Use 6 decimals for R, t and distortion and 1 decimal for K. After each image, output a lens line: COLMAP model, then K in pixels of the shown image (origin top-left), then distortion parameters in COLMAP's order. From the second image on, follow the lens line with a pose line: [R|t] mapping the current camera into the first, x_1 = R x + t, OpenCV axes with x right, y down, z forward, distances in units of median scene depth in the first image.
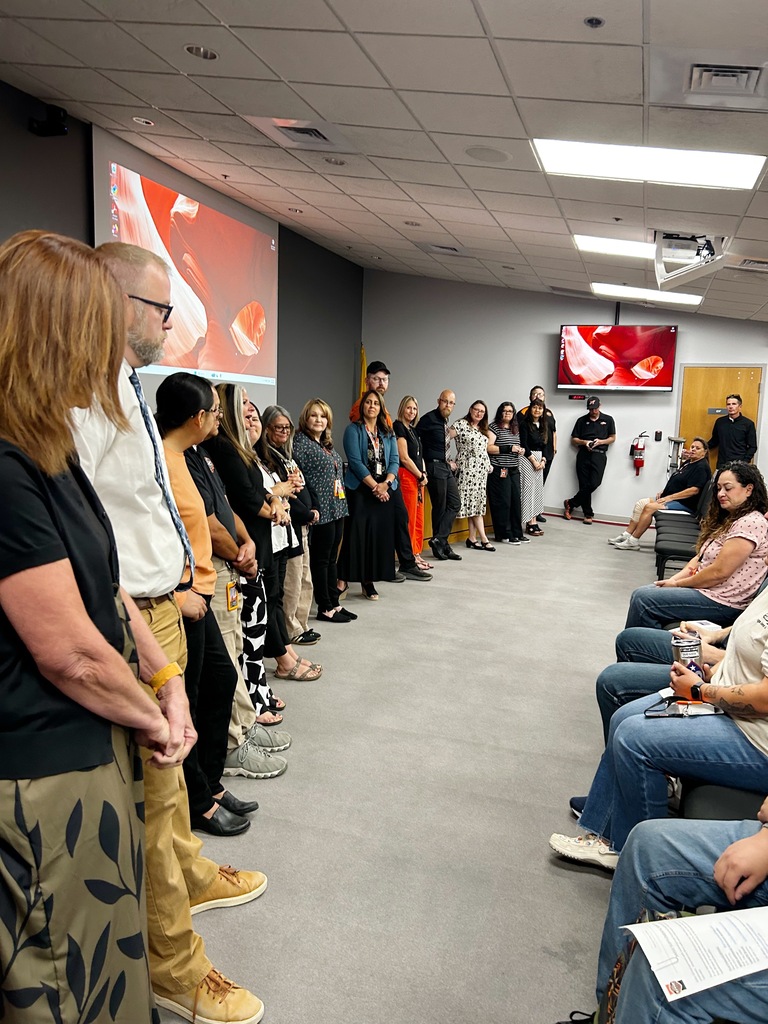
lens RADIAL K [[773.4, 0, 387.0], [0, 773.4, 510.1], [0, 0, 1]] dist [0.042366, -0.001048]
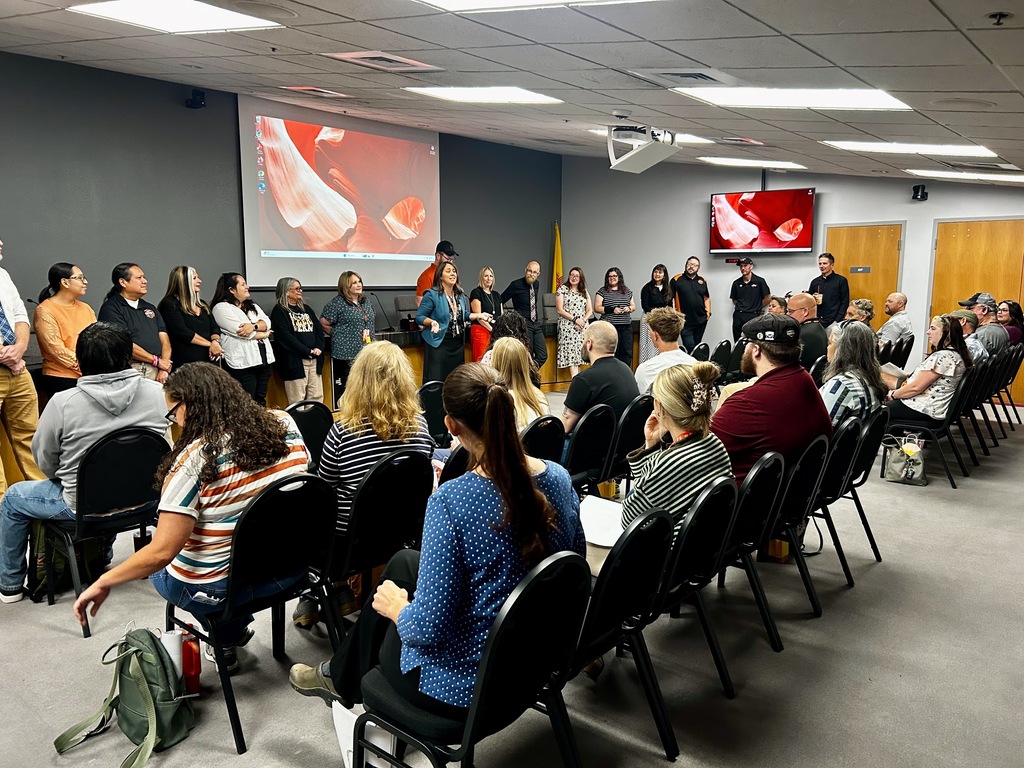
lens RADIAL K [[773.4, 0, 513.2], [0, 773.4, 385.0], [0, 0, 1]] dist [0.042366, -0.001048]
pose [[0.921945, 0.024826, -0.386525, 0.402168], [-0.023382, 0.999691, 0.008438, 0.023462], [0.386615, 0.001259, 0.922240, -0.099223]]
